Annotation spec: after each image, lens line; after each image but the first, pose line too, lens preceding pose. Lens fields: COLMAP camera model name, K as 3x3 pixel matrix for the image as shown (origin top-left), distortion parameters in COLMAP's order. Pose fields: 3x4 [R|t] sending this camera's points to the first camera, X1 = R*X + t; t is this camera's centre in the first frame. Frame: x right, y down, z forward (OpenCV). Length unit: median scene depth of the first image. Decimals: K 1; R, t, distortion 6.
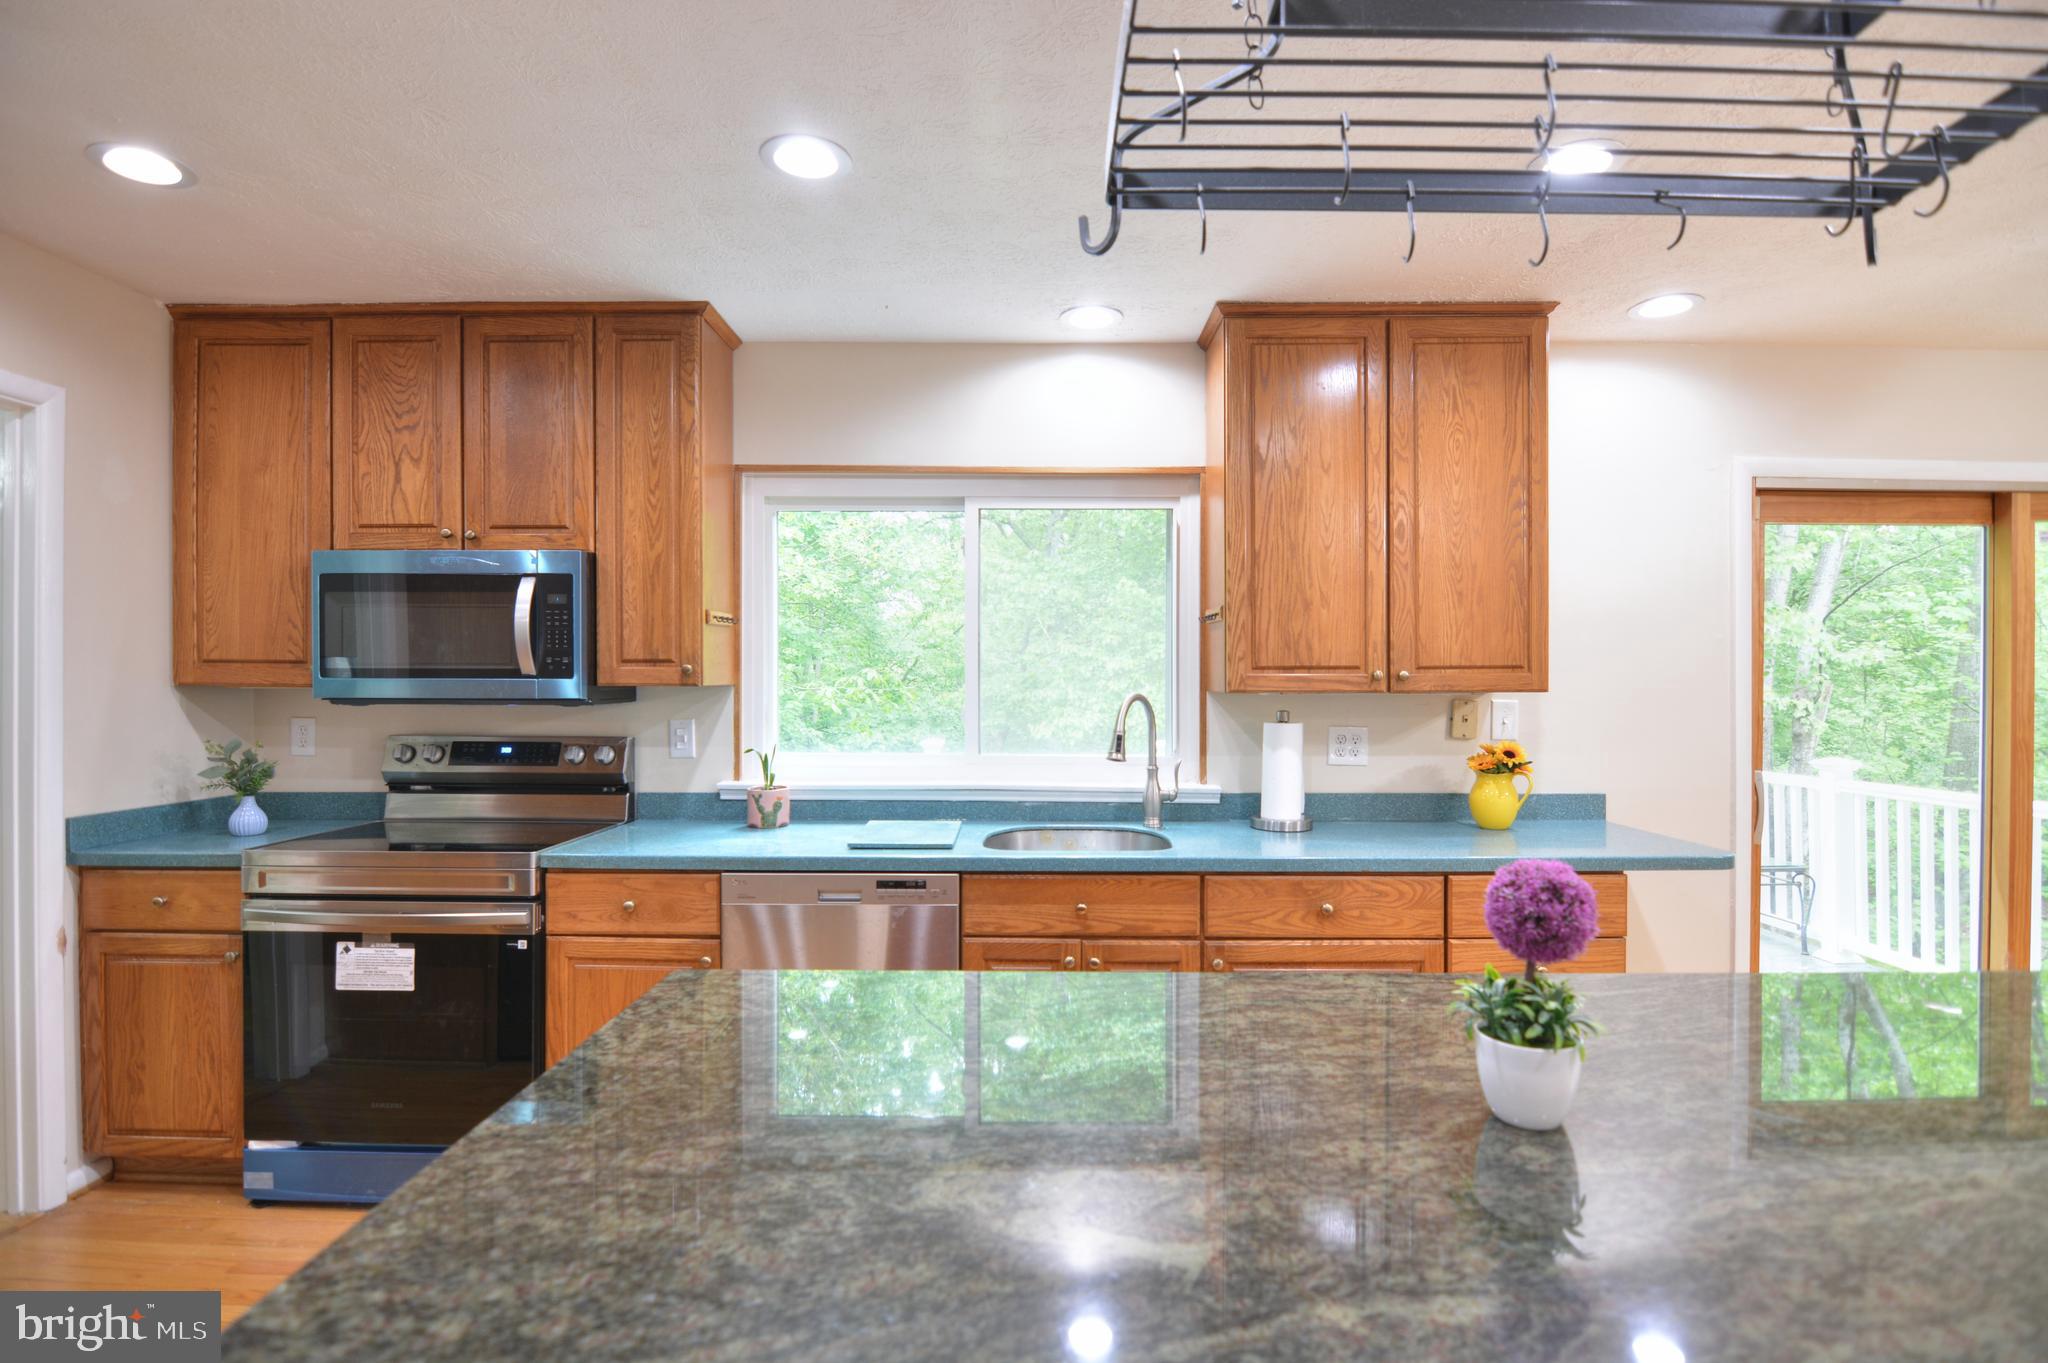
lens RADIAL K [[1011.3, 0, 1018.1], [0, 1011.3, 683.5], [0, 0, 1]] dist [-0.008870, -0.009039]
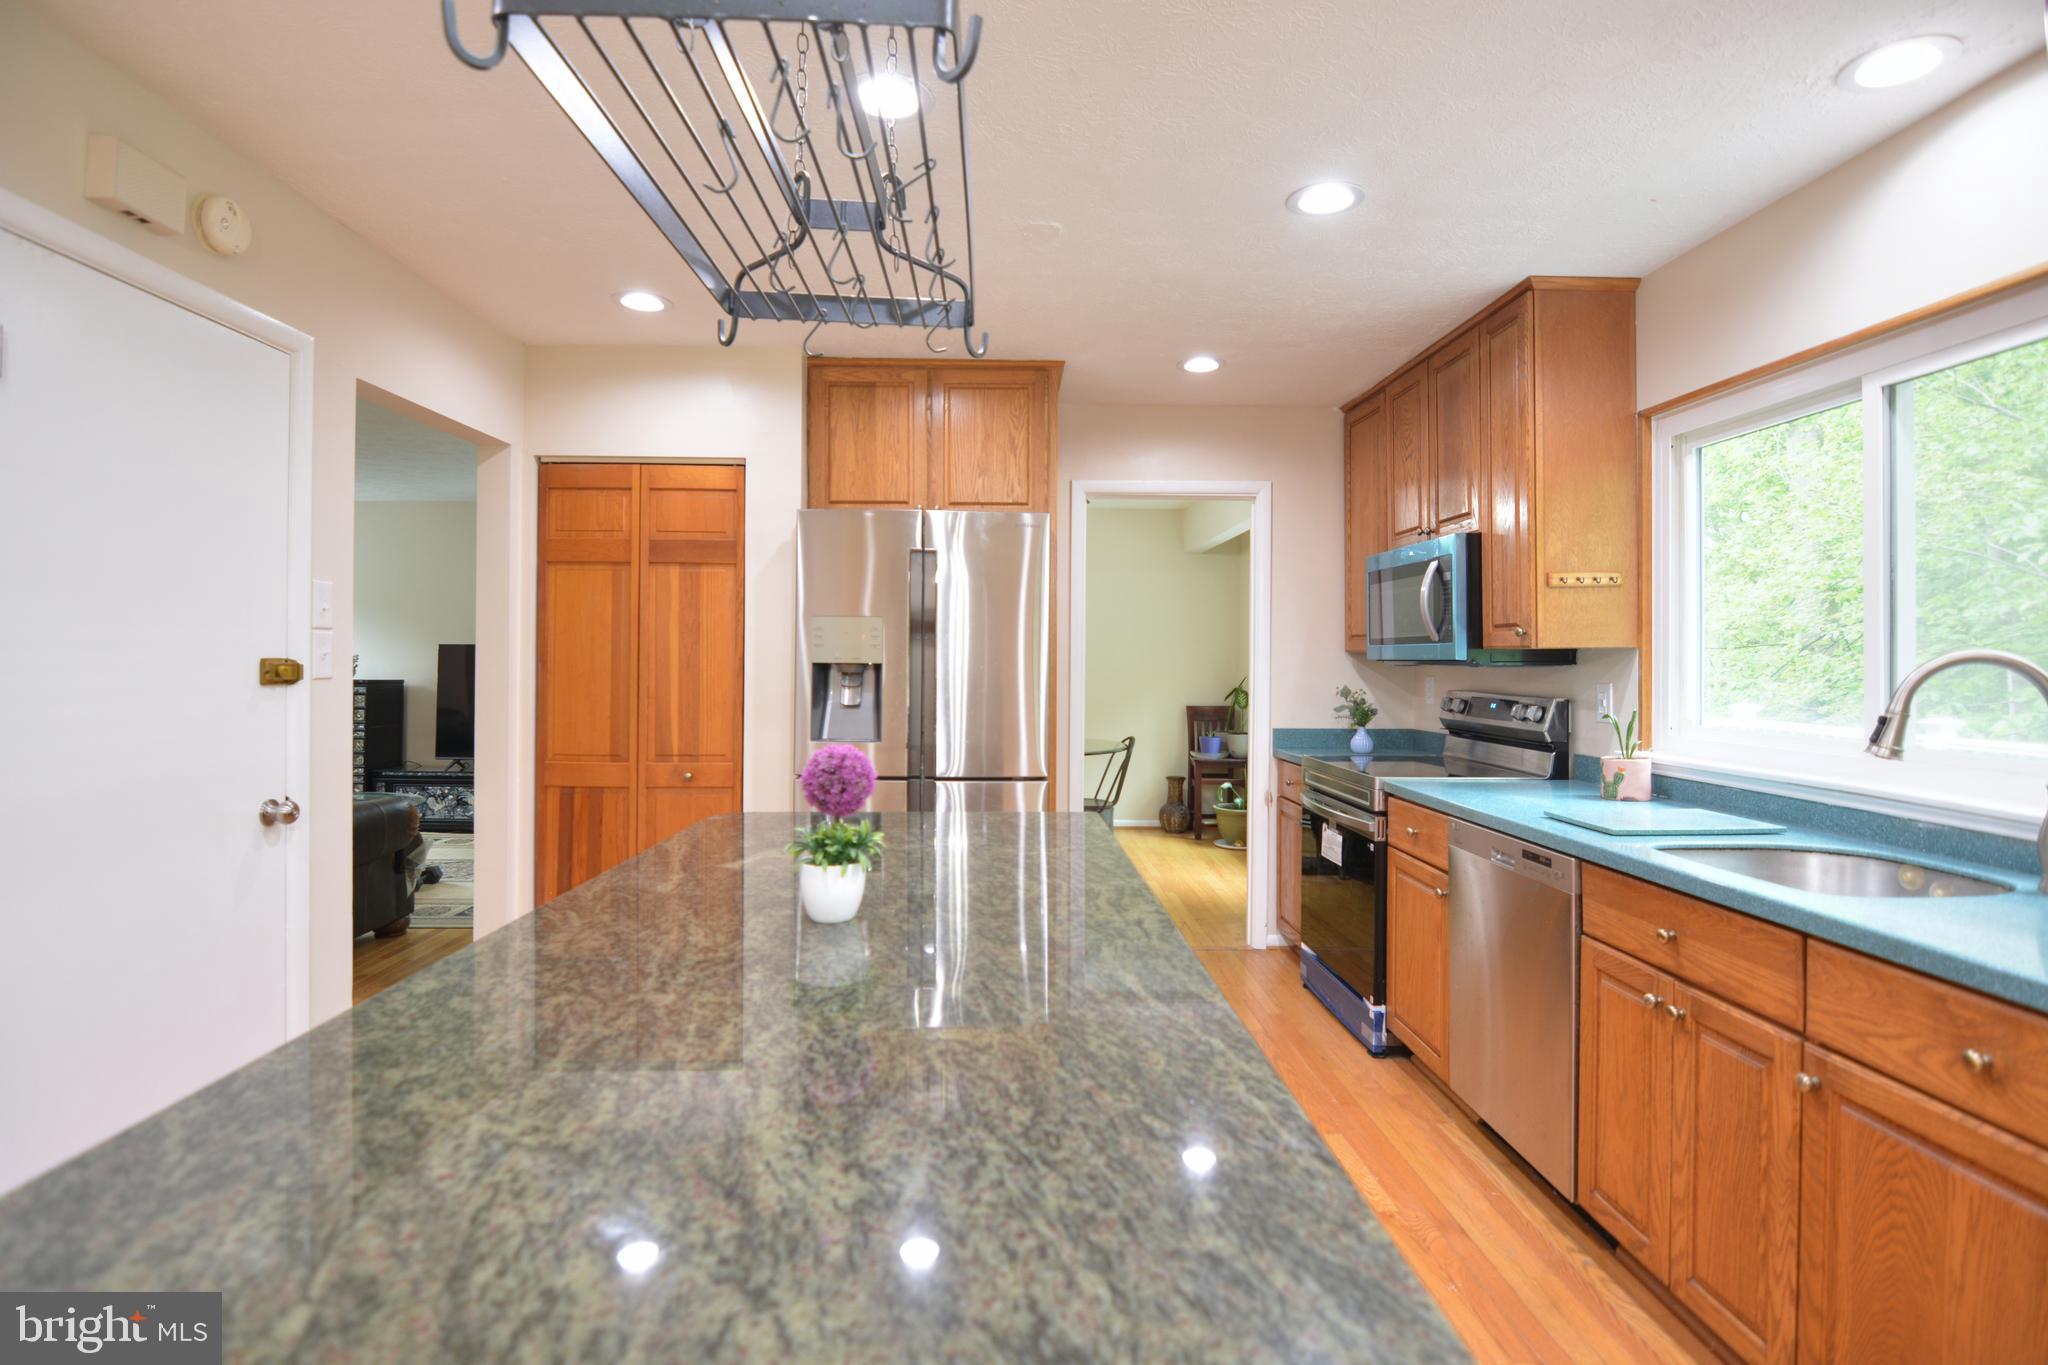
lens RADIAL K [[1011.3, 0, 1028.4], [0, 1011.3, 660.2], [0, 0, 1]] dist [-0.008870, -0.009039]
pose [[0.051086, -0.001244, -0.998693, 0.694128], [-0.006829, 0.999975, -0.001595, 0.020141], [0.998671, 0.006902, 0.051077, 0.433463]]
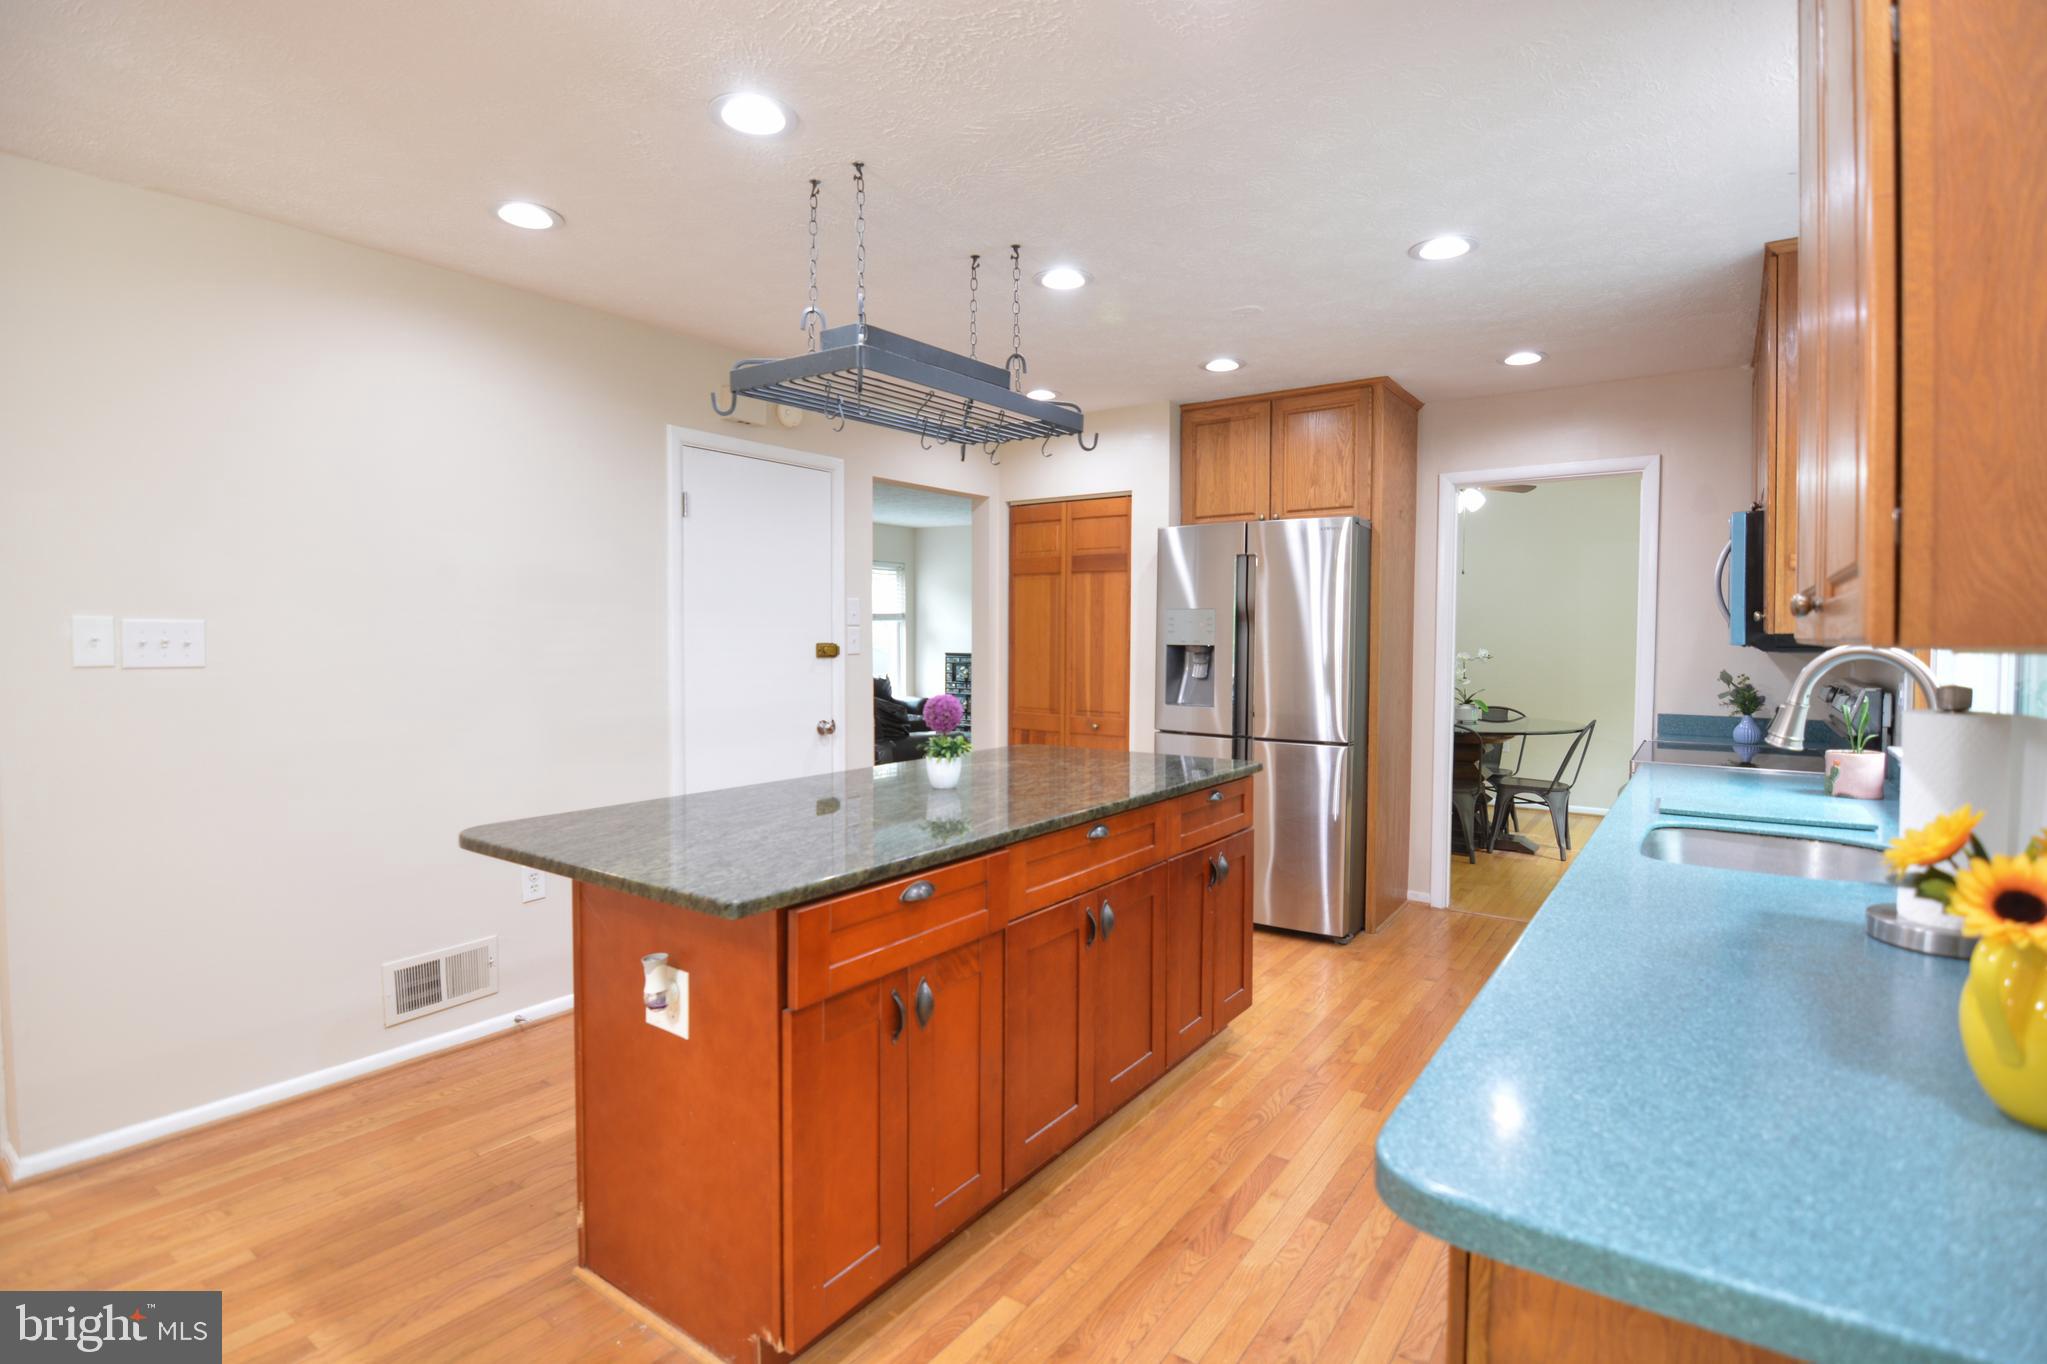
lens RADIAL K [[1010.8, 0, 989.1], [0, 1010.8, 665.4], [0, 0, 1]] dist [-0.008870, -0.009039]
pose [[-0.580133, 0.023171, -0.814192, 0.937917], [-0.004410, 0.999491, 0.031587, 0.005777], [0.814509, 0.021916, -0.579736, 0.954870]]
